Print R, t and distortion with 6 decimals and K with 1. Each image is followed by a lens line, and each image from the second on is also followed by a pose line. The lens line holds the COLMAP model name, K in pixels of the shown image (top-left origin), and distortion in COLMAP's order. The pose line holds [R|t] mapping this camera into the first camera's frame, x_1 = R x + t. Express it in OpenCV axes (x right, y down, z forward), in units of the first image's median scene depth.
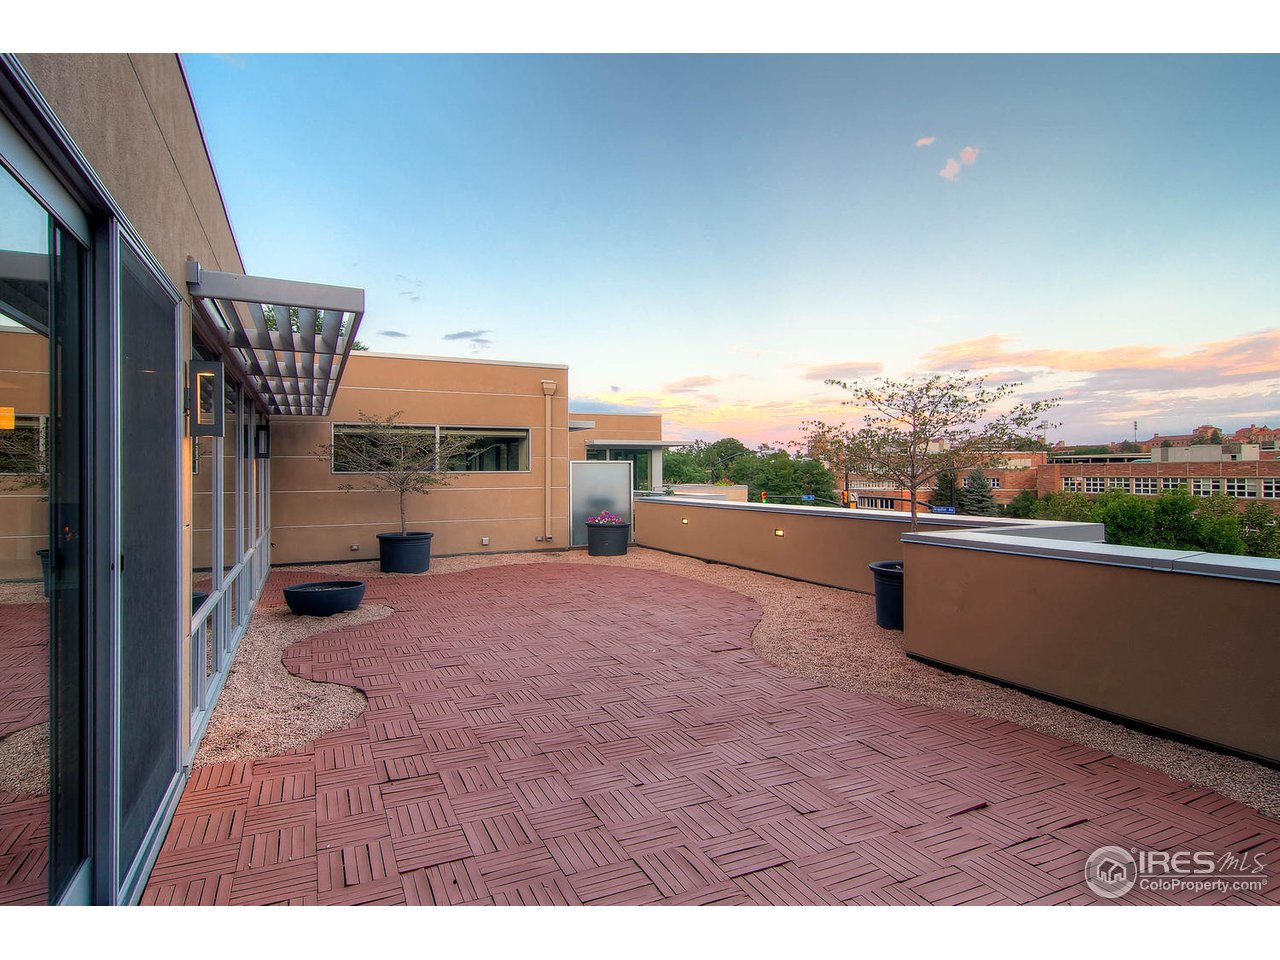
lens RADIAL K [[696.6, 0, 629.9], [0, 696.6, 479.8], [0, 0, 1]] dist [0.018740, -0.003541]
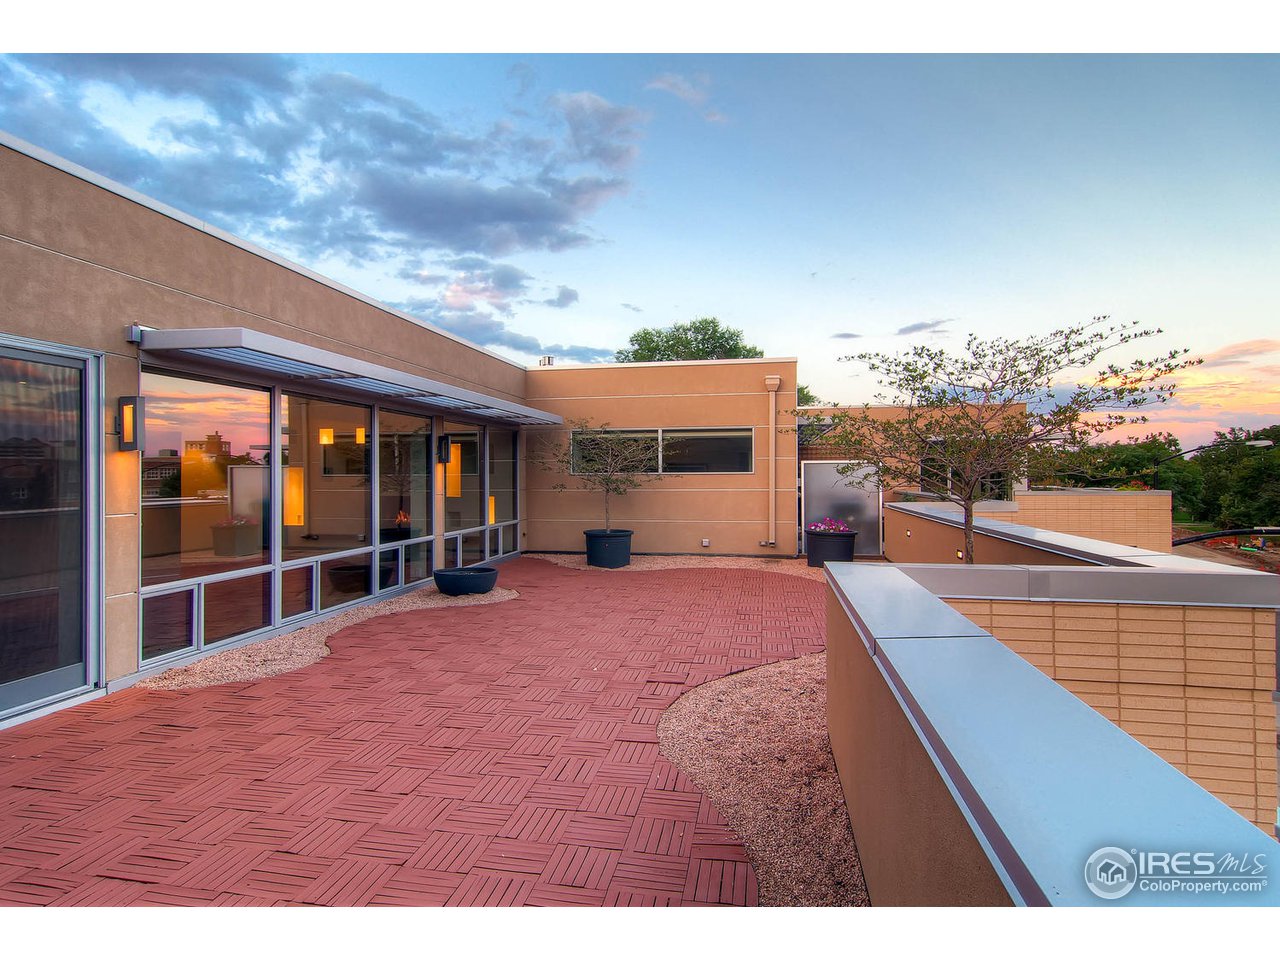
lens RADIAL K [[696.6, 0, 634.4], [0, 696.6, 472.3], [0, 0, 1]] dist [0.018740, -0.003541]
pose [[0.804027, -0.001431, -0.594591, 0.328061], [-0.004856, 0.999948, -0.008974, -0.003239], [0.594573, 0.010103, 0.803978, 0.150212]]
